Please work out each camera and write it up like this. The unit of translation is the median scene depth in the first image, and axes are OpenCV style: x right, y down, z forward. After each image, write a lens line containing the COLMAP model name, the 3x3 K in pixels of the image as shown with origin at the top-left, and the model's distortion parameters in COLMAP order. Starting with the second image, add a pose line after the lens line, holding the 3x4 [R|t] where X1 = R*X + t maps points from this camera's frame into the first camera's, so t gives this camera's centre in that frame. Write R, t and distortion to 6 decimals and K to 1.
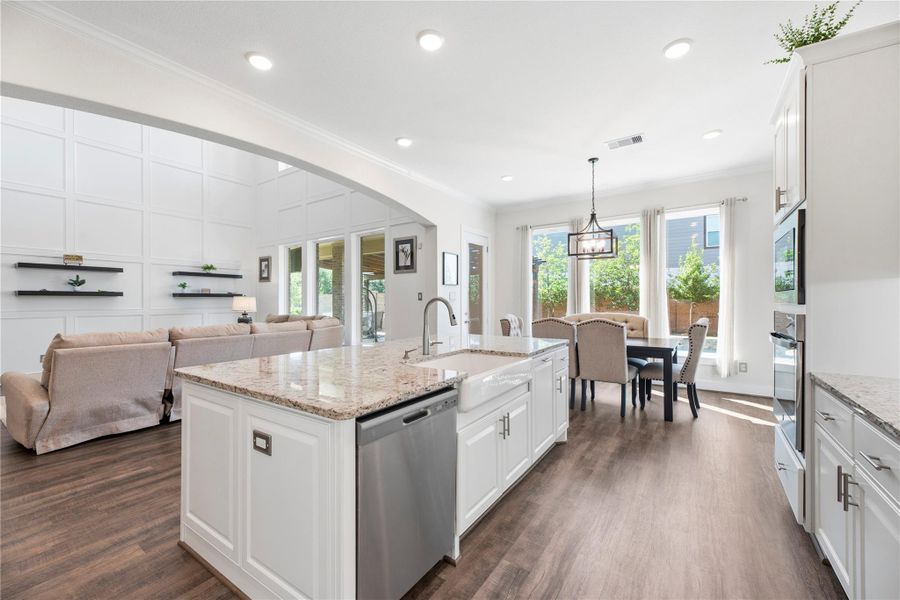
lens RADIAL K [[369.6, 0, 449.5], [0, 369.6, 300.9], [0, 0, 1]] dist [-0.001136, 0.000462]
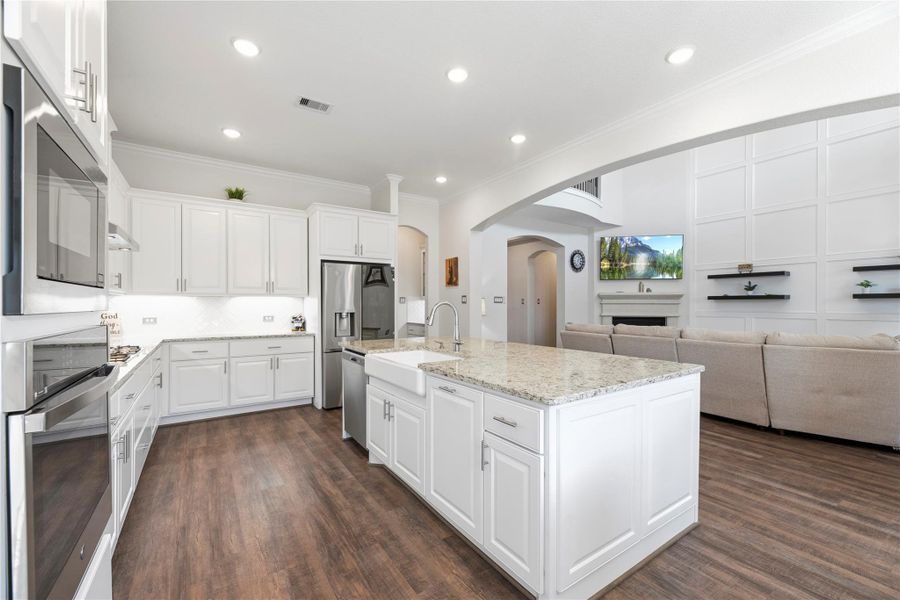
lens RADIAL K [[369.6, 0, 445.5], [0, 369.6, 303.9], [0, 0, 1]] dist [-0.001136, 0.000462]
pose [[-0.391833, -0.001675, -0.920035, 0.418660], [0.001760, 0.999995, -0.002570, 0.001672], [0.920035, -0.002626, -0.391828, 0.587377]]
